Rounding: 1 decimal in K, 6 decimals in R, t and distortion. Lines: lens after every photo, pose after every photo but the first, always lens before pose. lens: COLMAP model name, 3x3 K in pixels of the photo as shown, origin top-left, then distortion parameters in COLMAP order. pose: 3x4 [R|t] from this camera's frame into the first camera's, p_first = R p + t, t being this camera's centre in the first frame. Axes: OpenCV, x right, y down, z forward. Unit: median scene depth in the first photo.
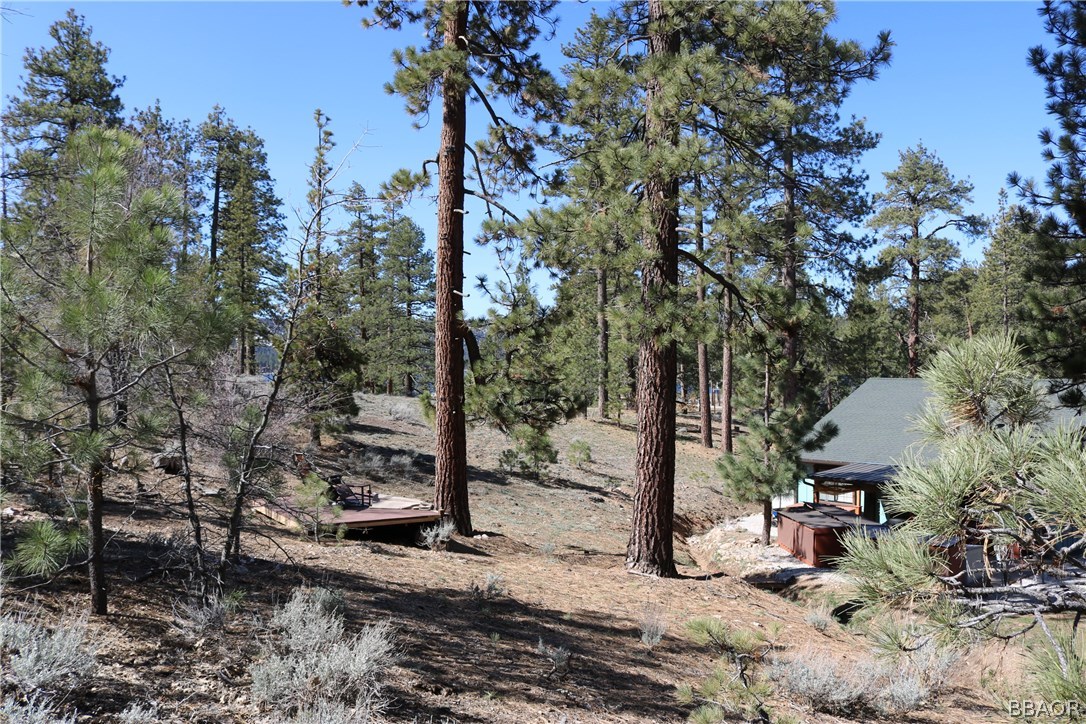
lens RADIAL K [[906.6, 0, 541.4], [0, 906.6, 361.2], [0, 0, 1]] dist [-0.149242, 0.090728]
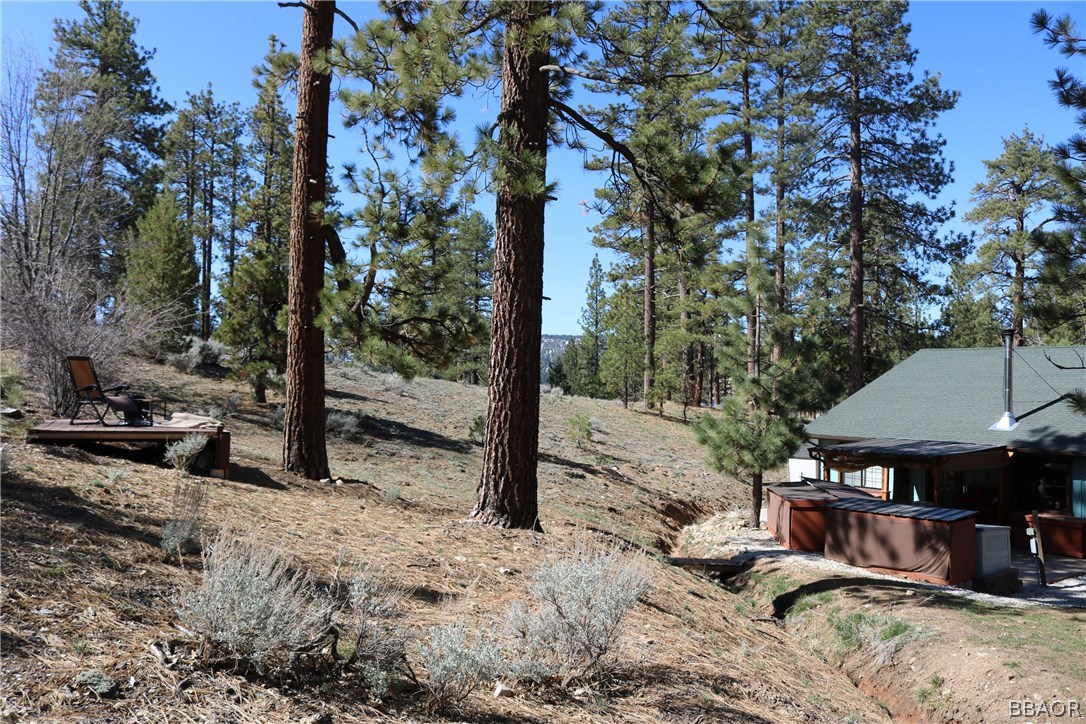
lens RADIAL K [[906.6, 0, 533.3], [0, 906.6, 364.2], [0, 0, 1]] dist [-0.149242, 0.090728]
pose [[0.991661, 0.016139, -0.127857, 0.075402], [-0.018070, 0.999739, -0.013963, 0.034816], [0.127599, 0.016157, 0.991694, 0.080449]]
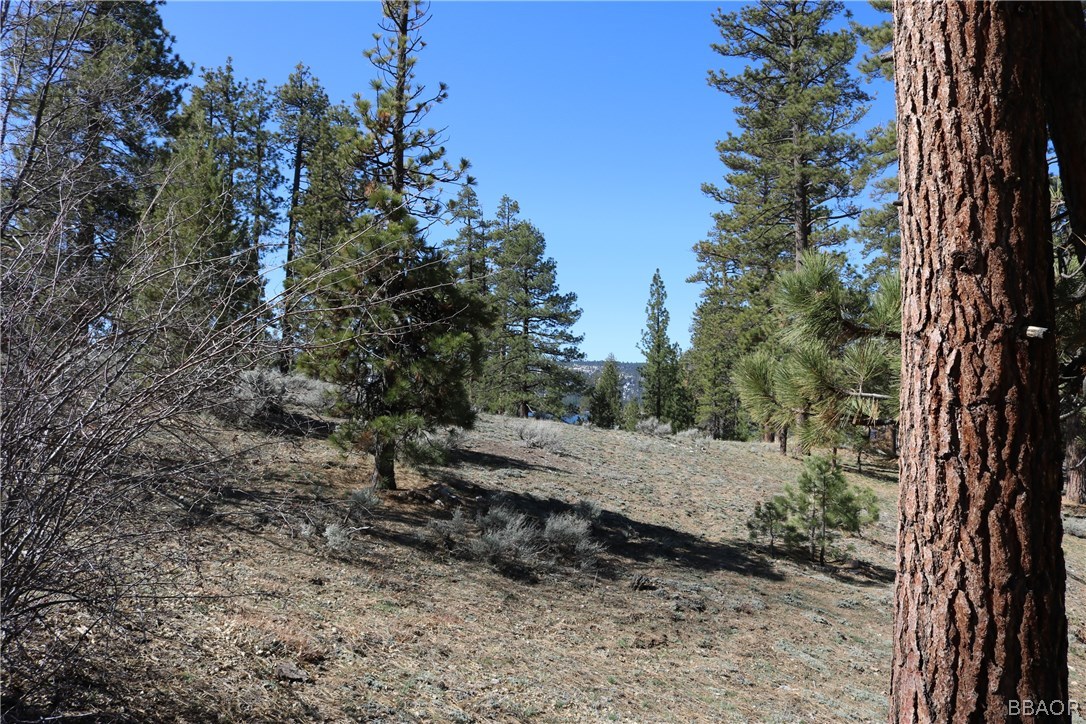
lens RADIAL K [[906.6, 0, 535.6], [0, 906.6, 361.1], [0, 0, 1]] dist [-0.149242, 0.090728]
pose [[0.992512, 0.009466, -0.121780, -0.062230], [-0.015115, 0.998848, -0.045543, 0.025729], [0.121208, 0.047043, 0.991512, 0.291649]]
